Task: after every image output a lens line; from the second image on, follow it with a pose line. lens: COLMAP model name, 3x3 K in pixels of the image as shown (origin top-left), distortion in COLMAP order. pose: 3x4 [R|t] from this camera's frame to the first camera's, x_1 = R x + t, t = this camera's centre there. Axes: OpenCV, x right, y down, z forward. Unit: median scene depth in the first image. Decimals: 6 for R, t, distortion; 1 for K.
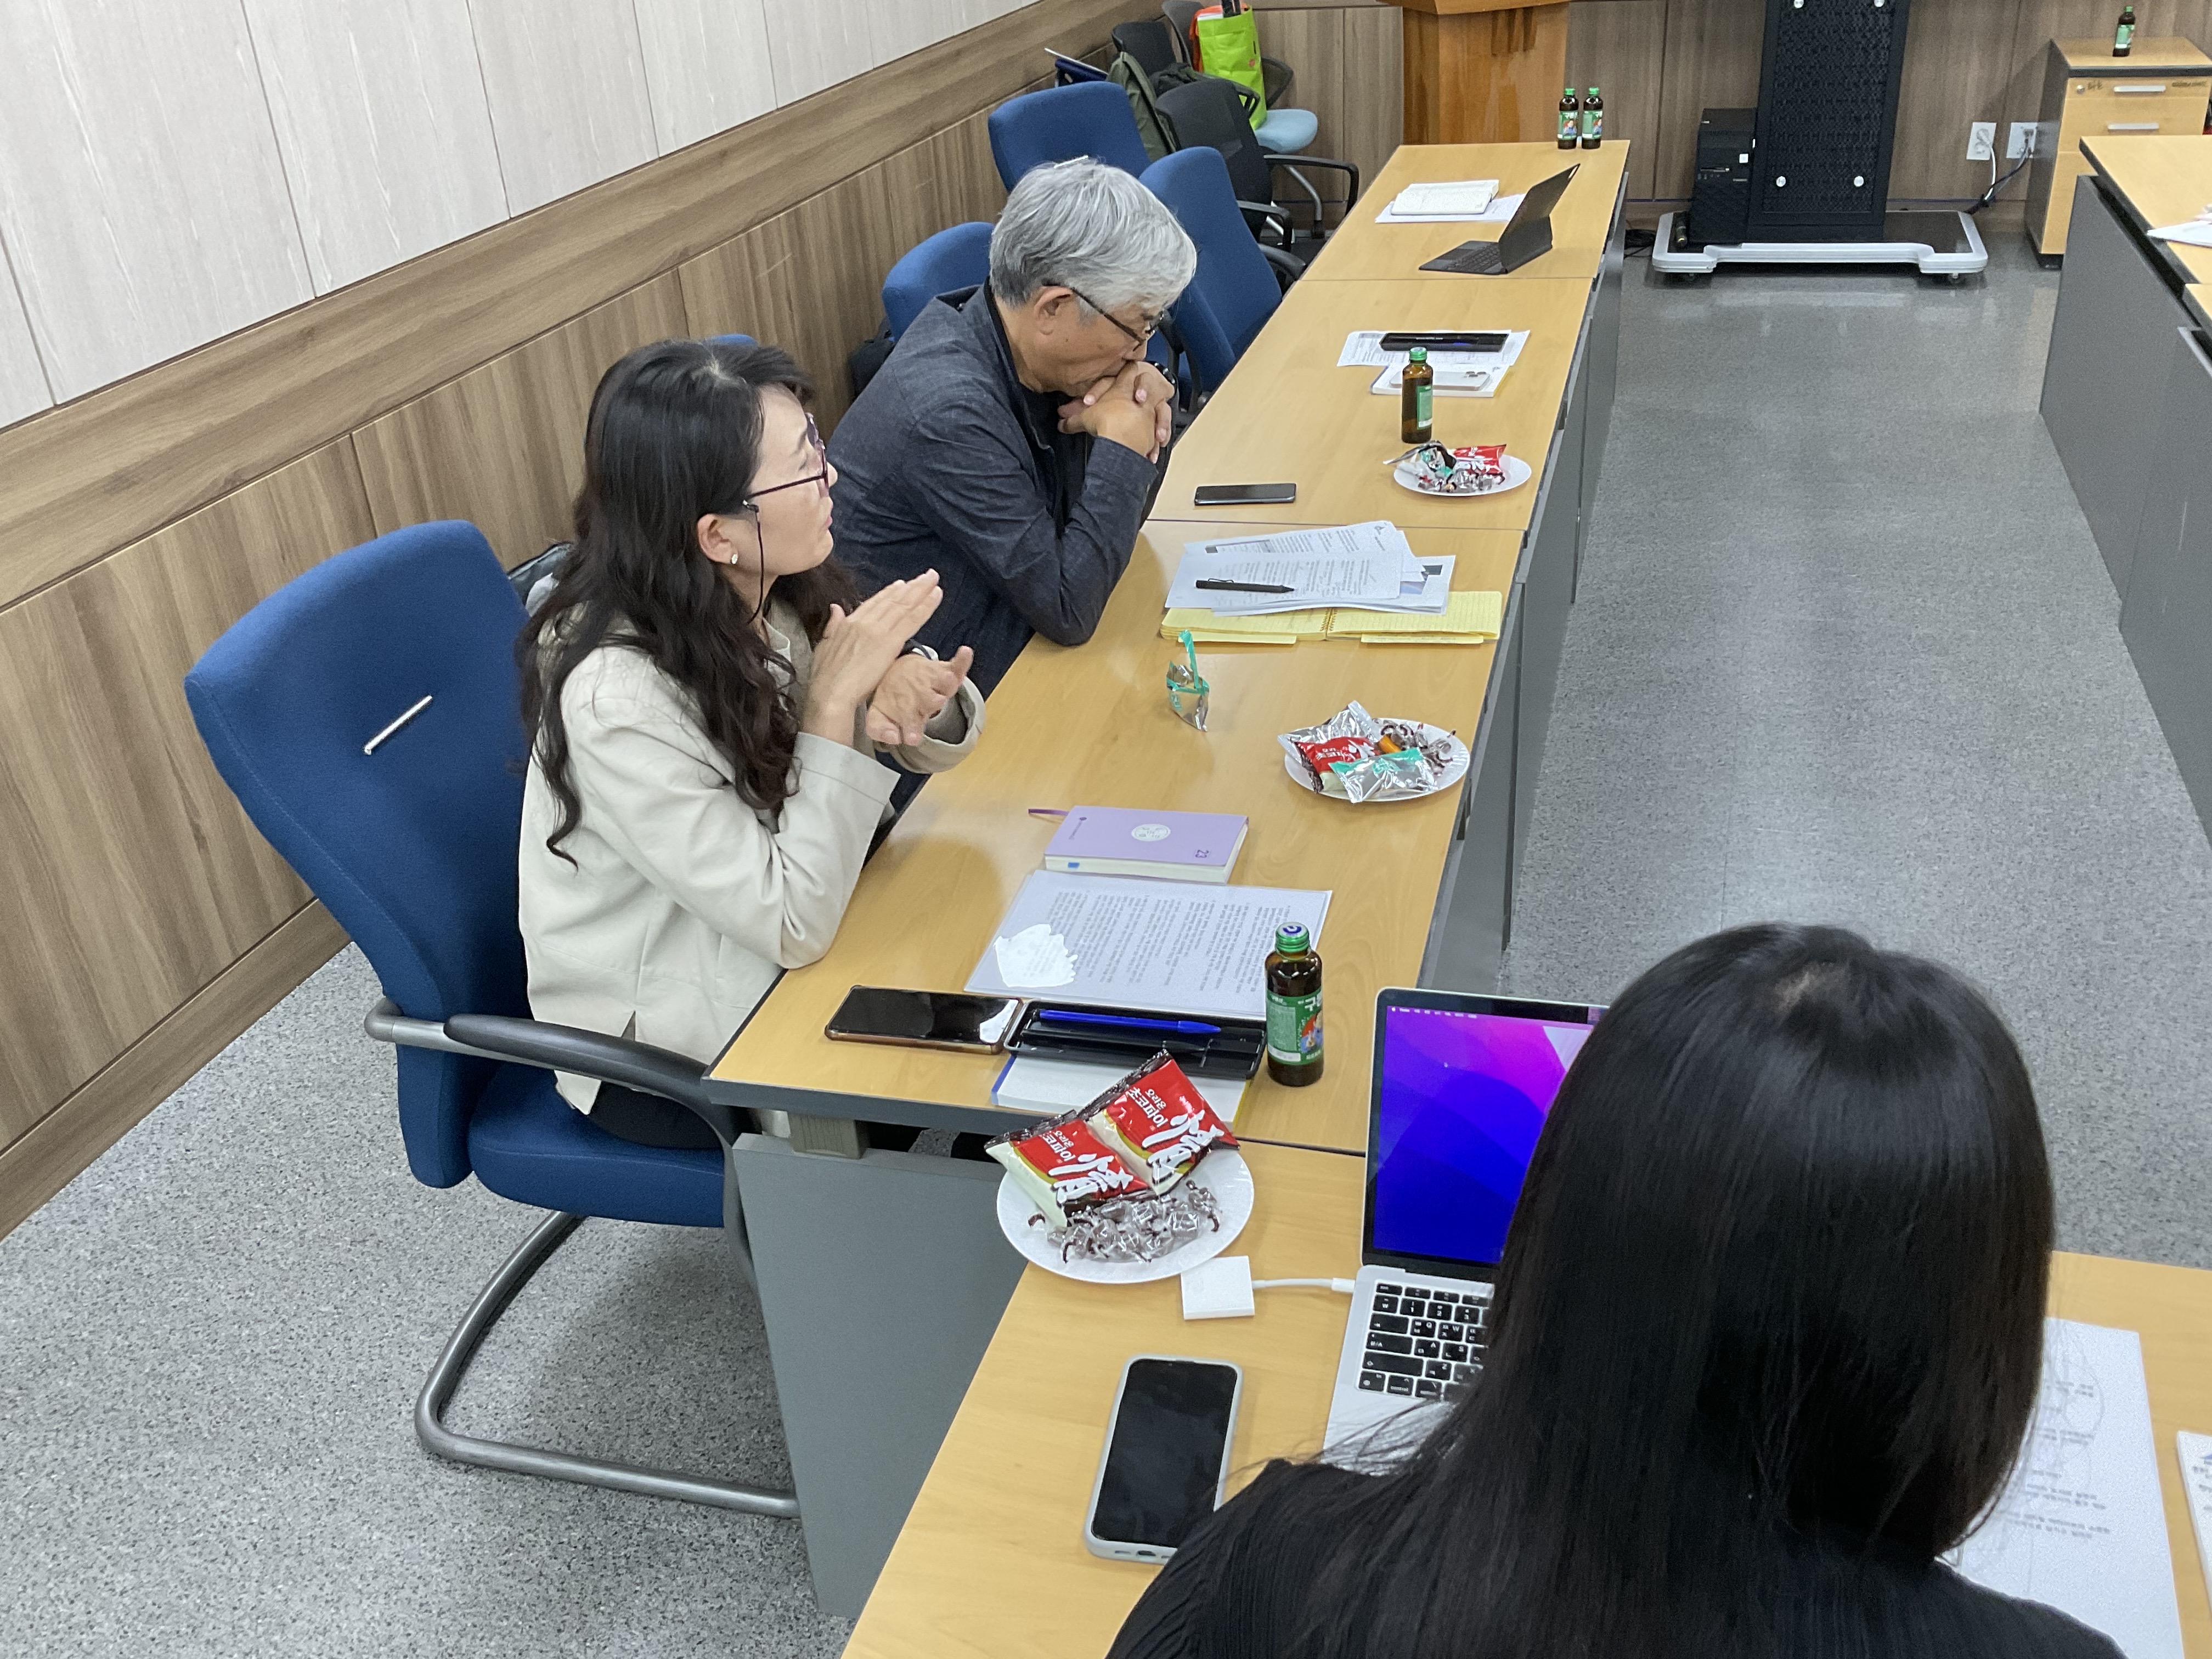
lens RADIAL K [[1944.7, 0, 1106.0], [0, 1944.7, 829.5], [0, 0, 1]] dist [0.085172, -0.180228]
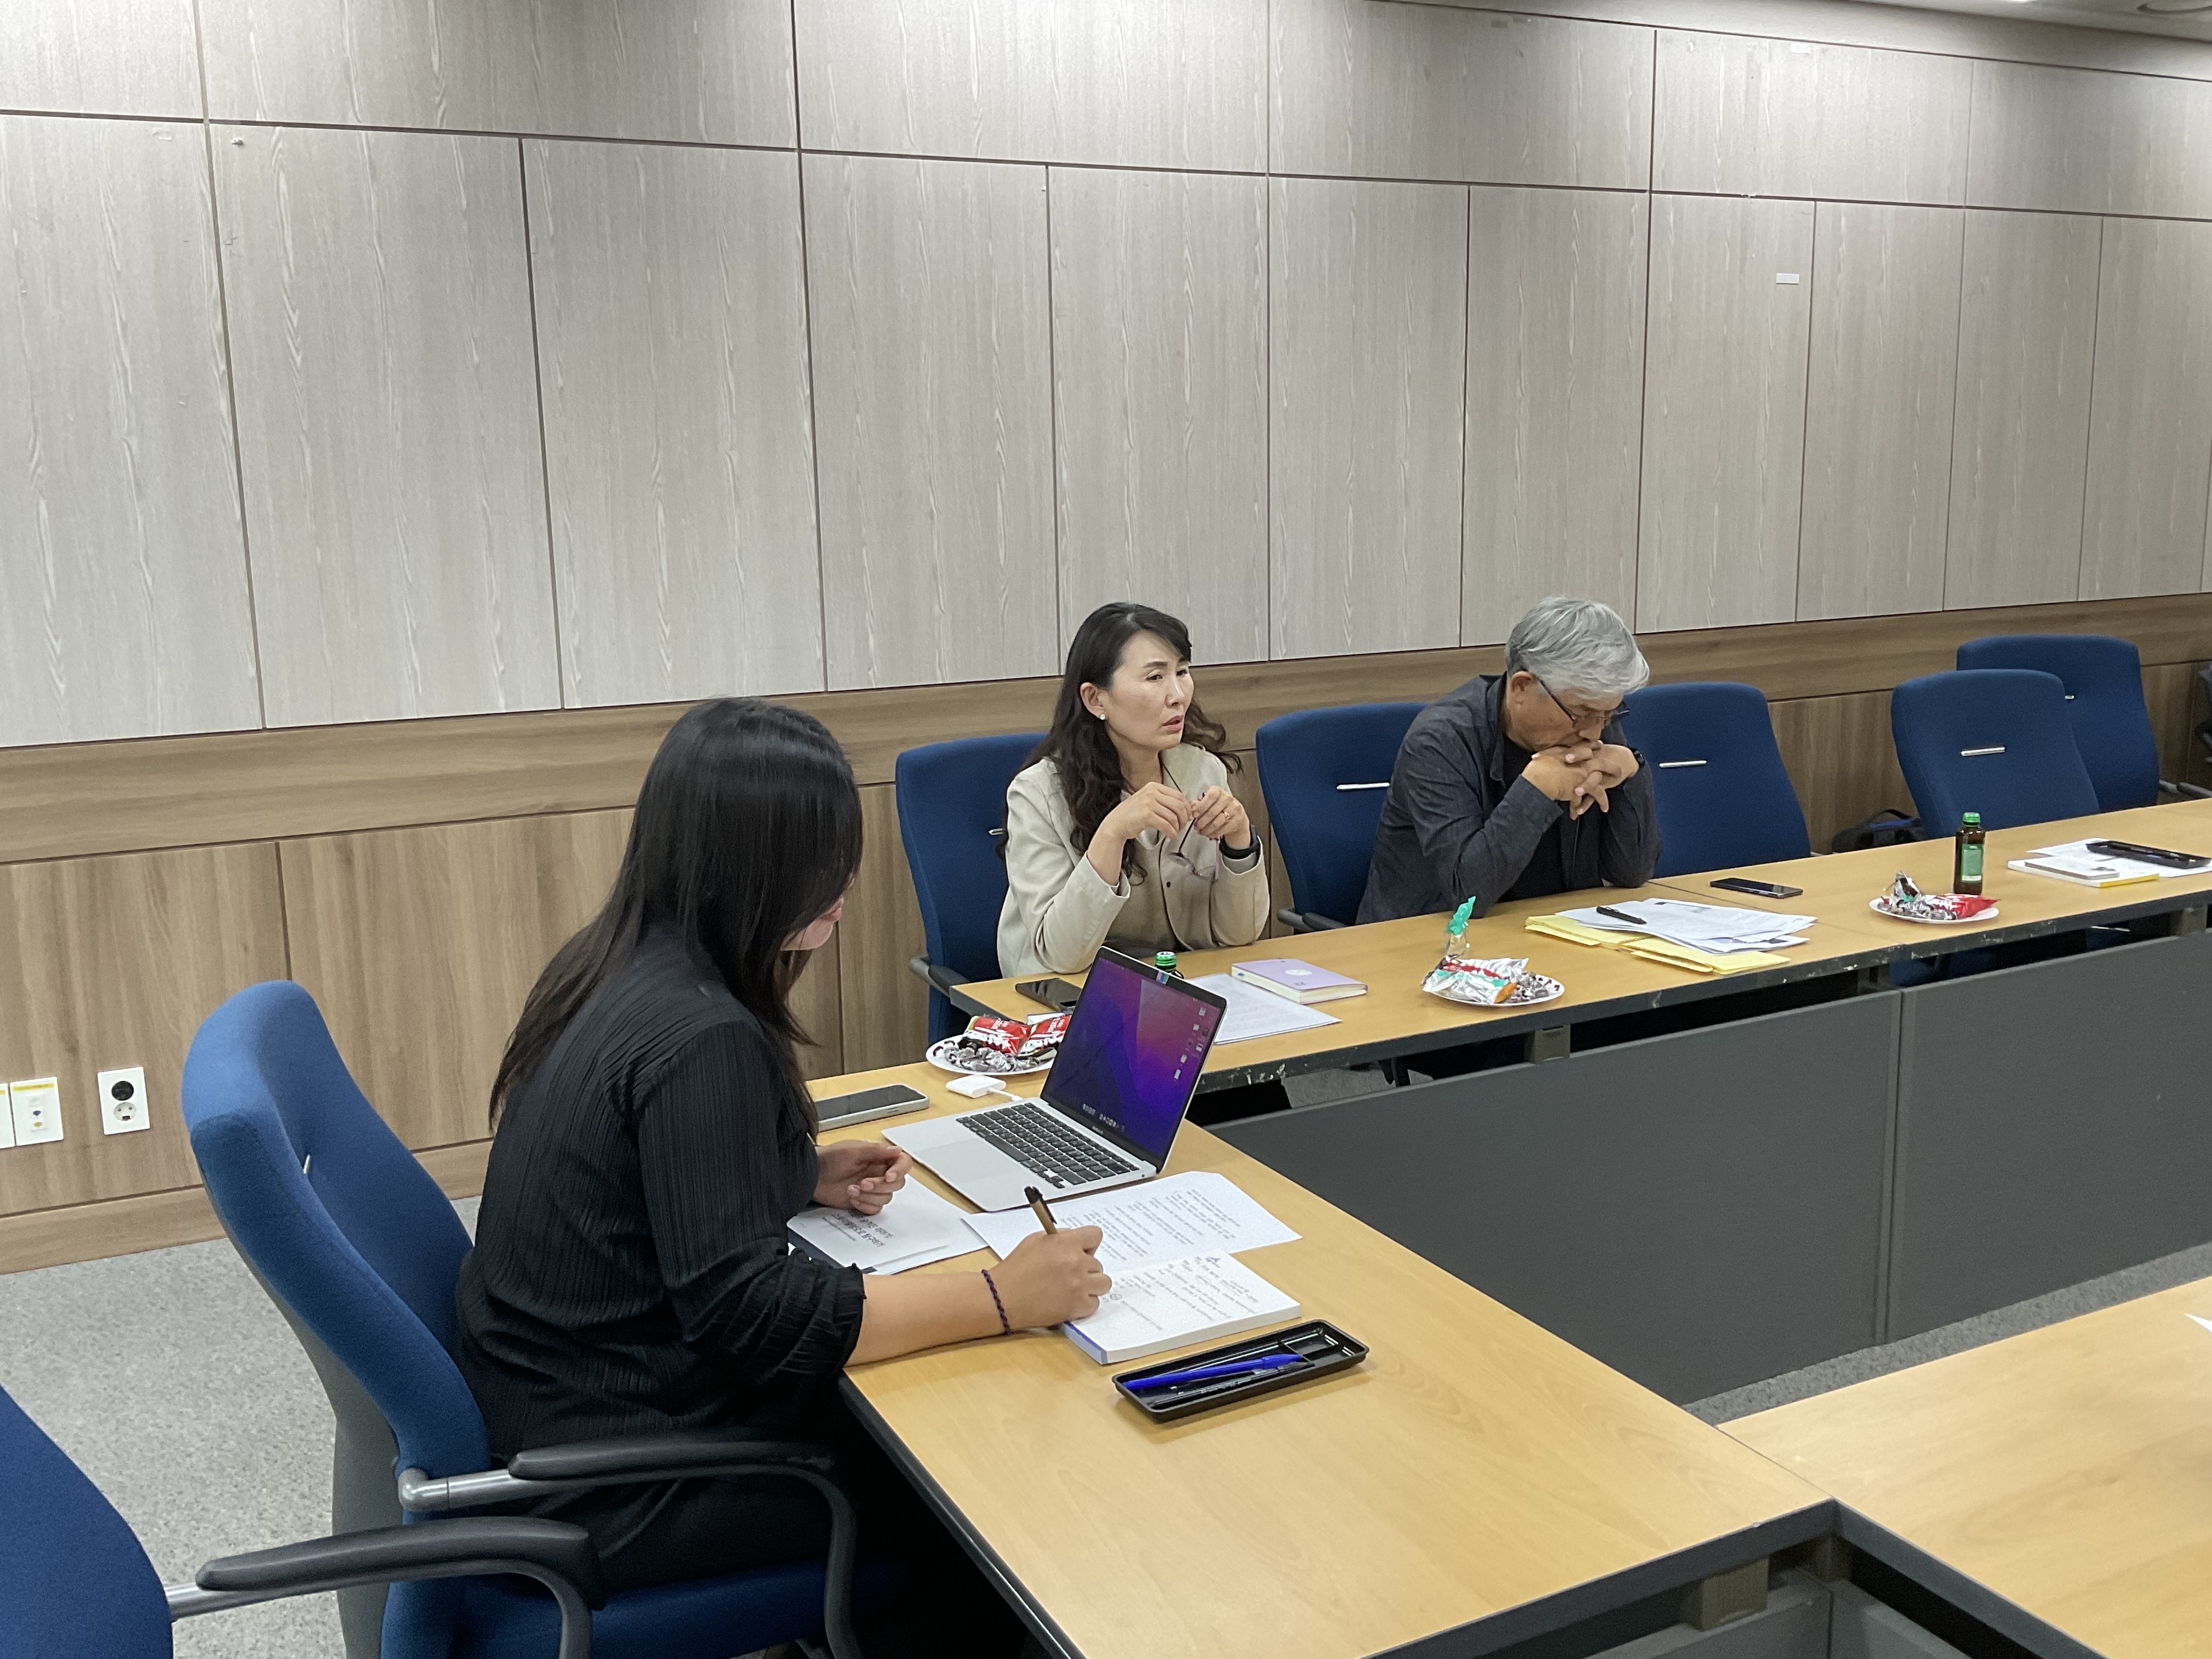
lens RADIAL K [[1944.7, 0, 1106.0], [0, 1944.7, 829.5], [0, 0, 1]] dist [0.085172, -0.180228]
pose [[0.684248, 0.180376, -0.706590, 0.660081], [-0.374080, 0.918553, -0.127768, 0.101767], [0.625994, 0.351746, 0.695993, -0.106116]]
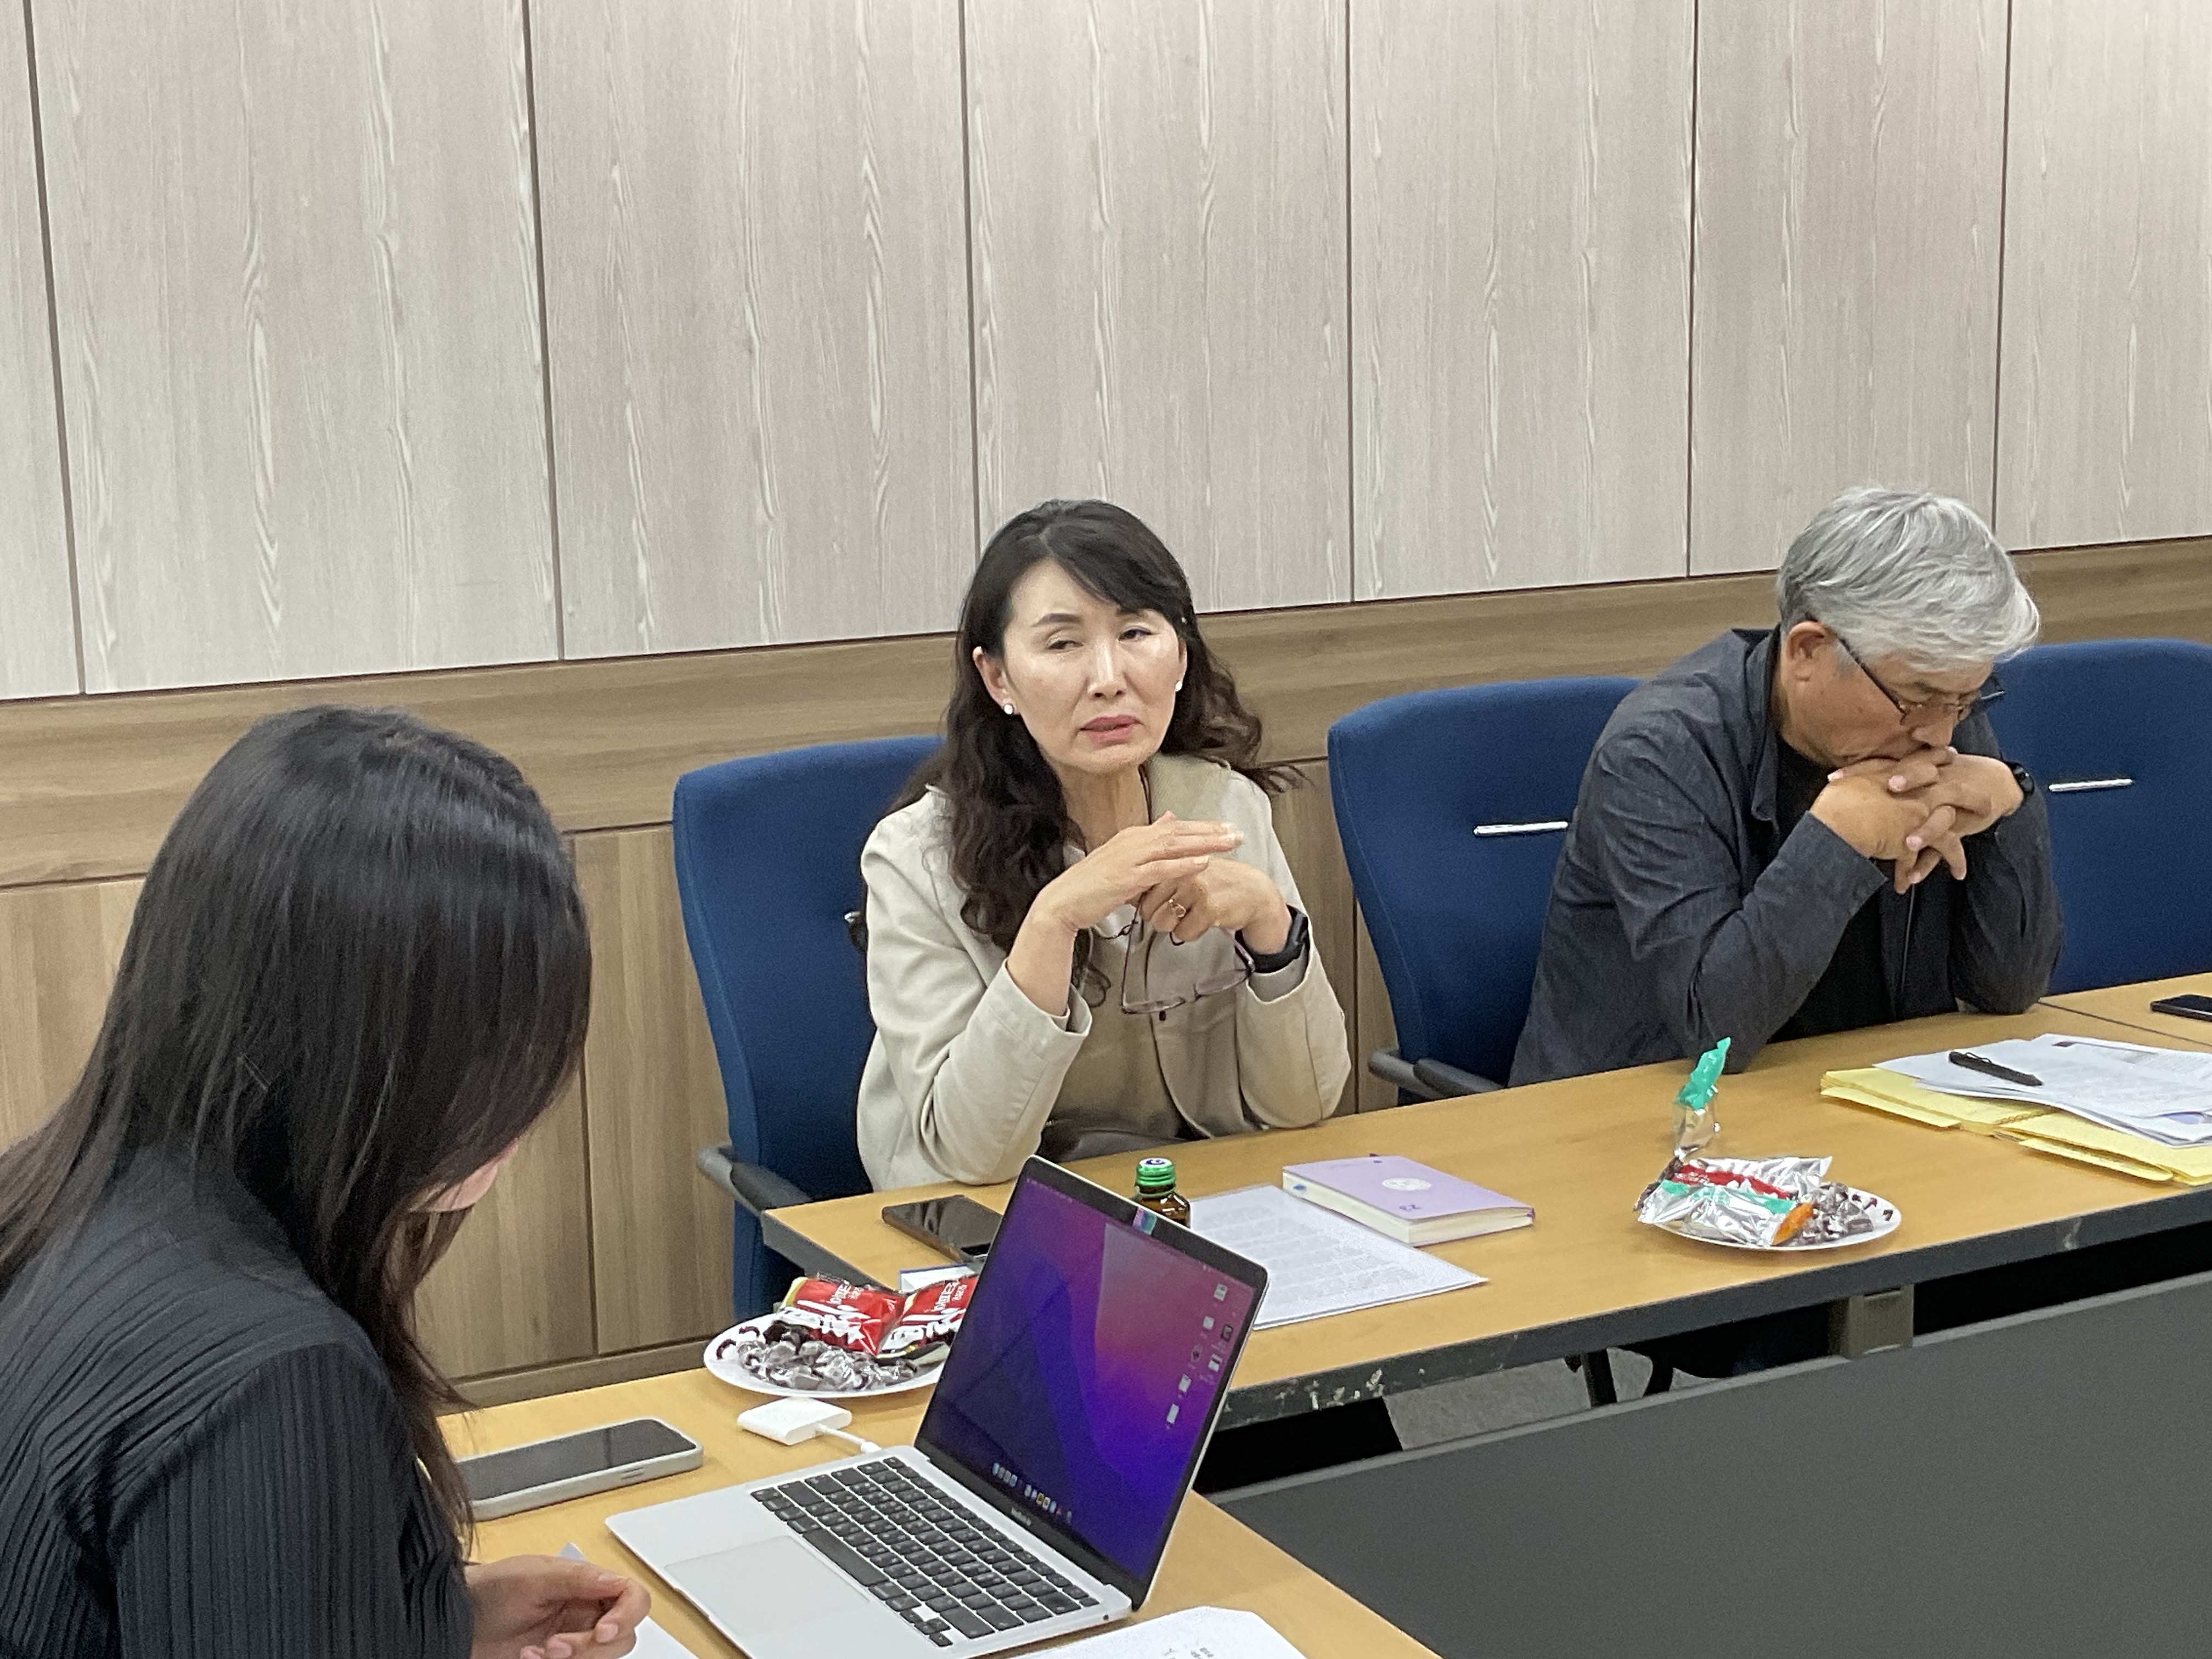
lens RADIAL K [[3200.5, 0, 1106.0], [0, 3200.5, 829.5], [0, 0, 1]] dist [0.072270, -0.077390]
pose [[0.688480, 0.168448, -0.705422, 0.584148], [-0.369759, 0.918274, -0.141603, 0.069616], [0.623918, 0.358327, 0.694499, -0.023311]]
